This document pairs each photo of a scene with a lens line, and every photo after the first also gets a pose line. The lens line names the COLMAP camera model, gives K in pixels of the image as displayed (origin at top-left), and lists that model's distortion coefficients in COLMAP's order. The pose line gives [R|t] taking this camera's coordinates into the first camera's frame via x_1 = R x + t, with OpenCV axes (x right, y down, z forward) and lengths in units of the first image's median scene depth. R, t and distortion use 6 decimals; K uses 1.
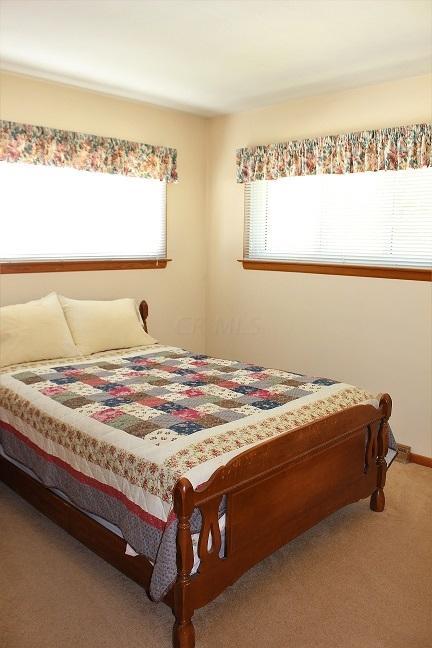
lens RADIAL K [[529.8, 0, 216.0], [0, 529.8, 324.0], [0, 0, 1]] dist [-0.140252, 0.099638]
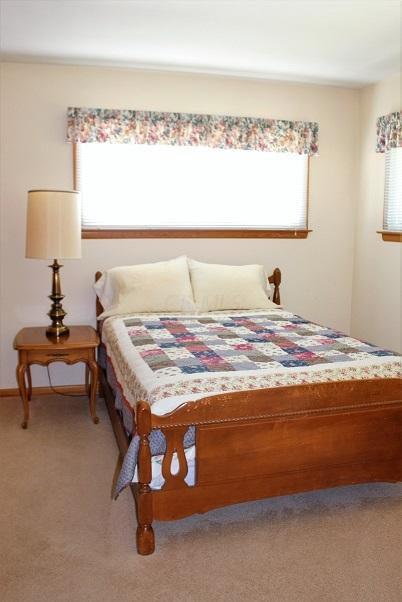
lens RADIAL K [[526.7, 0, 201.0], [0, 526.7, 301.0], [0, 0, 1]] dist [-0.113770, 0.008534]
pose [[0.867359, 0.068384, -0.492962, 0.290818], [-0.070189, 0.997423, 0.014868, 0.018849], [0.492709, 0.021705, 0.869924, 0.010690]]
